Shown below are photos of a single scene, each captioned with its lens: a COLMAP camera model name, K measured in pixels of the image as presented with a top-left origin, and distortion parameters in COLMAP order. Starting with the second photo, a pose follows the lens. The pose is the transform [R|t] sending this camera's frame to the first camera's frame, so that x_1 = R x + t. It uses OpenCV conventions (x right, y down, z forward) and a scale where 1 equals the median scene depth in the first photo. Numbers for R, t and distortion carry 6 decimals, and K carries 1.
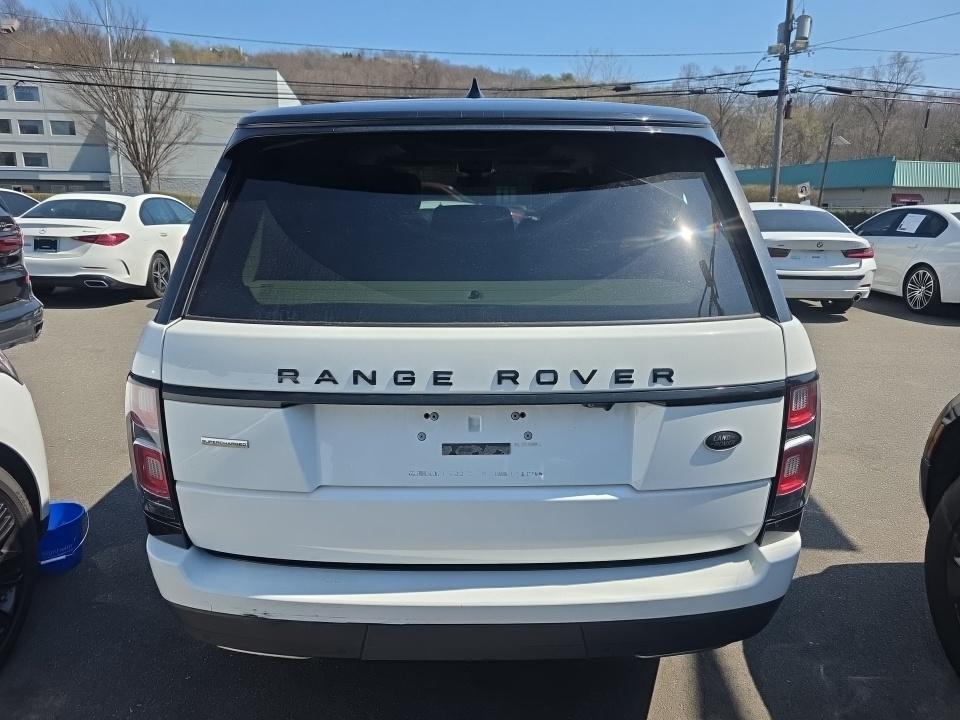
lens RADIAL K [[654.6, 0, 478.0], [0, 654.6, 356.9], [0, 0, 1]] dist [0.042547, -0.035517]
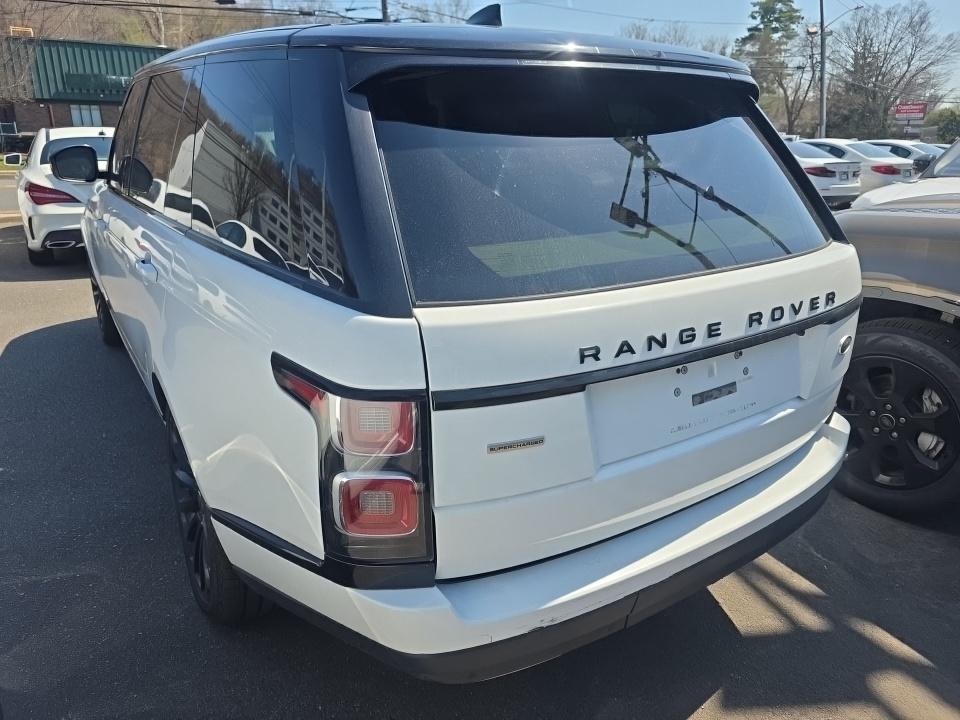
lens RADIAL K [[654.6, 0, 478.0], [0, 654.6, 356.9], [0, 0, 1]] dist [0.042547, -0.035517]
pose [[0.838436, -0.176001, 0.515800, -0.840087], [0.122716, 0.983083, 0.135970, -0.102607], [-0.531005, -0.050705, 0.845850, 0.324169]]
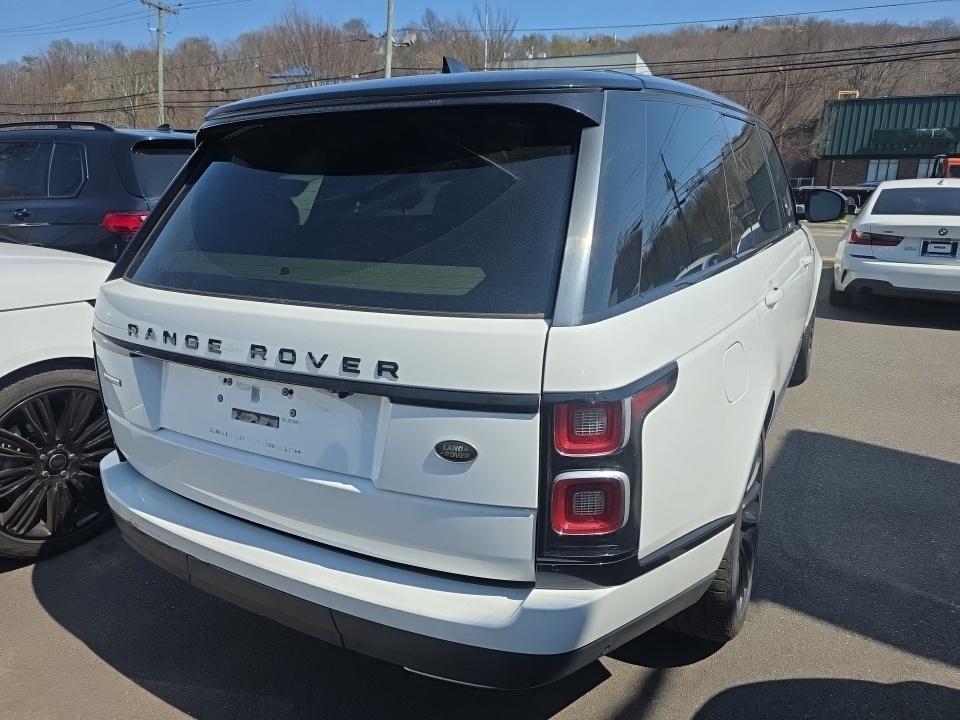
lens RADIAL K [[654.6, 0, 478.0], [0, 654.6, 356.9], [0, 0, 1]] dist [0.042547, -0.035517]
pose [[0.871881, 0.114942, -0.476038, 0.803656], [-0.103472, 0.993358, 0.050340, -0.047019], [0.478662, 0.005366, 0.877983, 0.241546]]
